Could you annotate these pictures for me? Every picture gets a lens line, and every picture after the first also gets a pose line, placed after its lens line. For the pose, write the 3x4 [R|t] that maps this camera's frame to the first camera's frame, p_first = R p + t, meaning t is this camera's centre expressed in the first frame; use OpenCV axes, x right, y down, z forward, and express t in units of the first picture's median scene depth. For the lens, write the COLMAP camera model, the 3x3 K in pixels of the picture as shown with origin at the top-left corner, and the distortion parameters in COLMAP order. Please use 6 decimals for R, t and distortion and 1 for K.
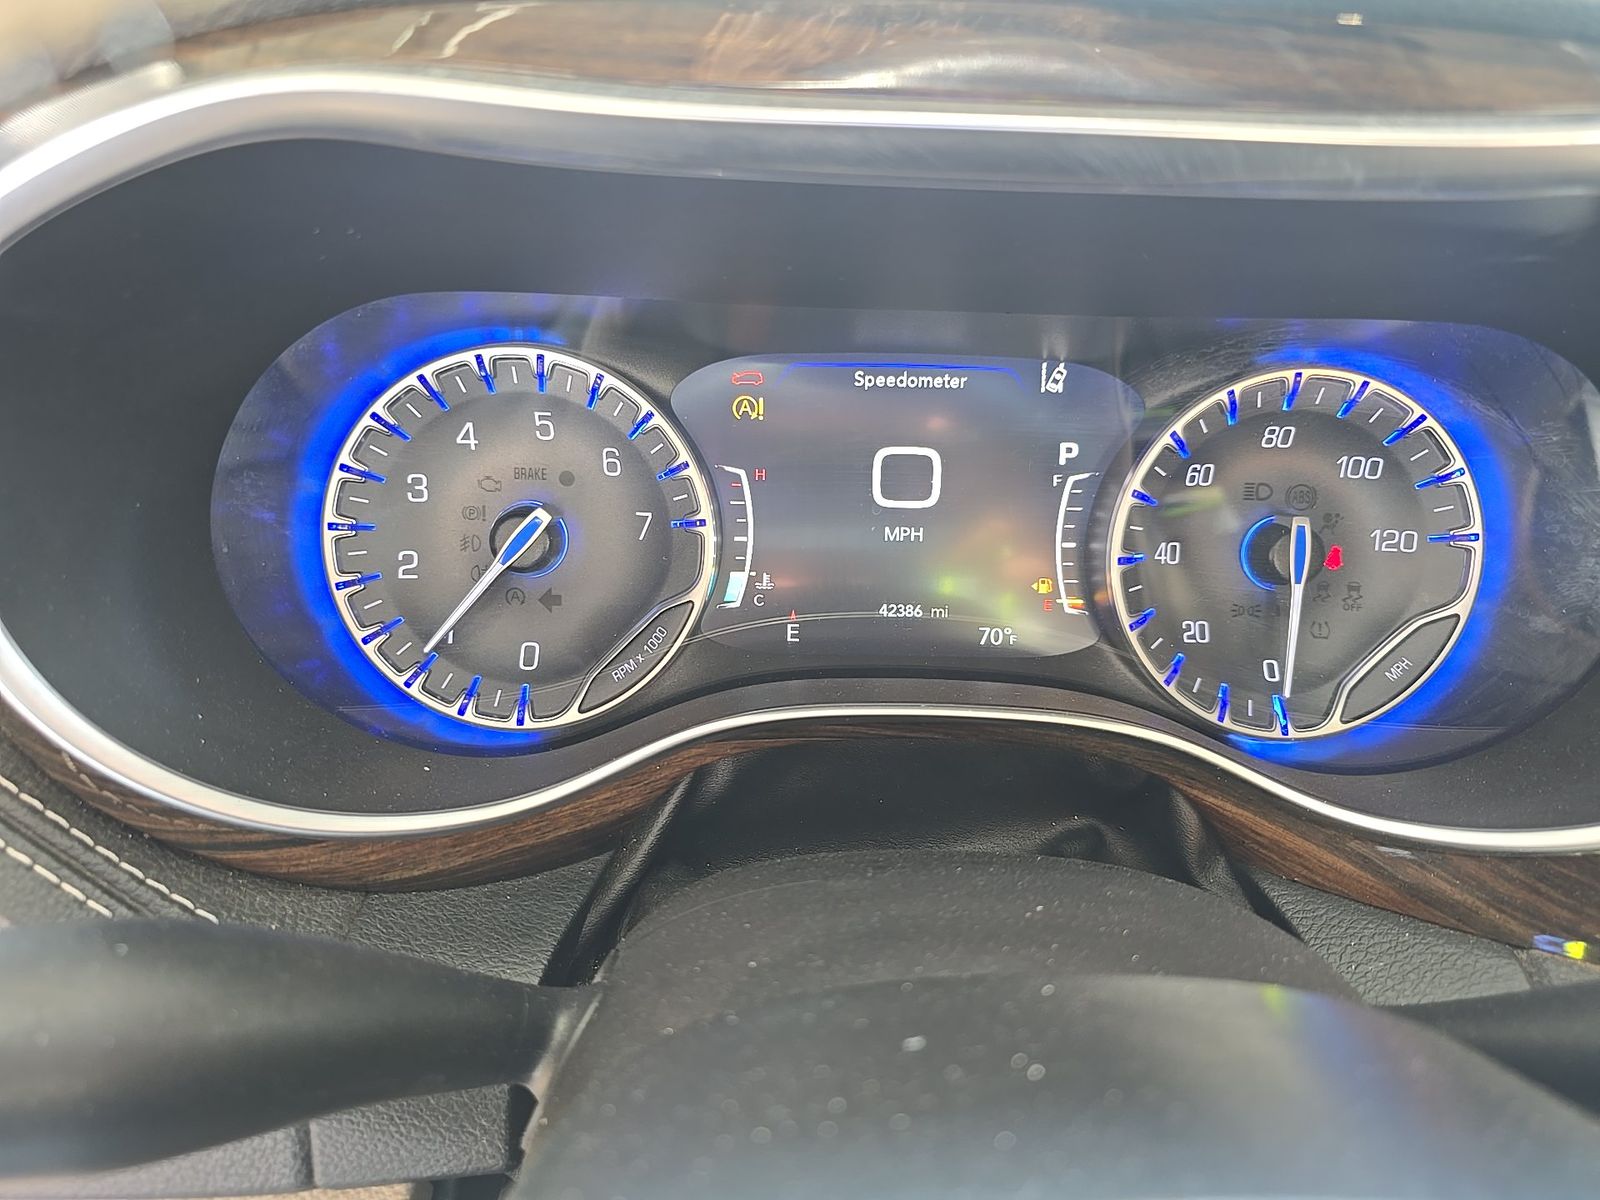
lens RADIAL K [[1084.6, 0, 800.0], [0, 1084.6, 600.0], [0, 0, 1]] dist [0.056232, -0.042331]
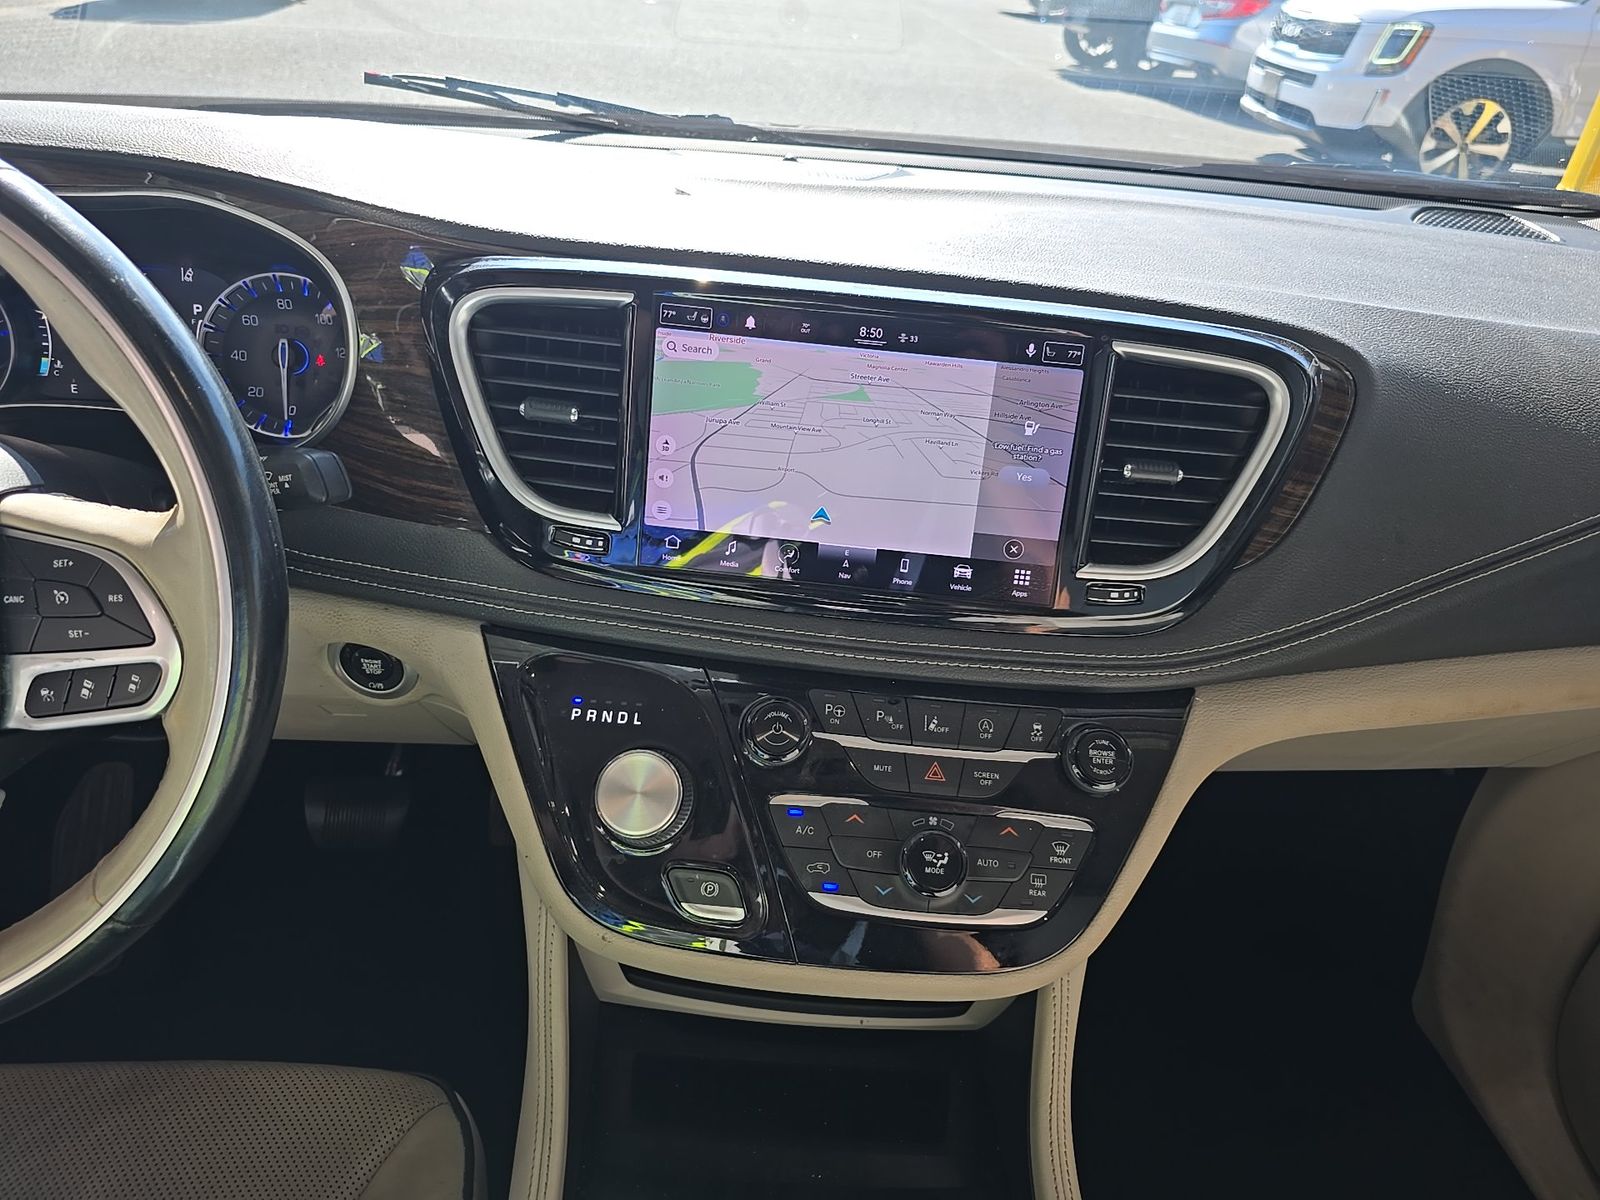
lens RADIAL K [[1112.9, 0, 800.0], [0, 1112.9, 600.0], [0, 0, 1]] dist [0.021802, -0.001223]
pose [[0.999427, 0.014808, 0.030452, 1.454531], [-0.016484, 0.998321, 0.055529, 0.319359], [-0.029578, -0.055999, 0.997993, -1.385395]]
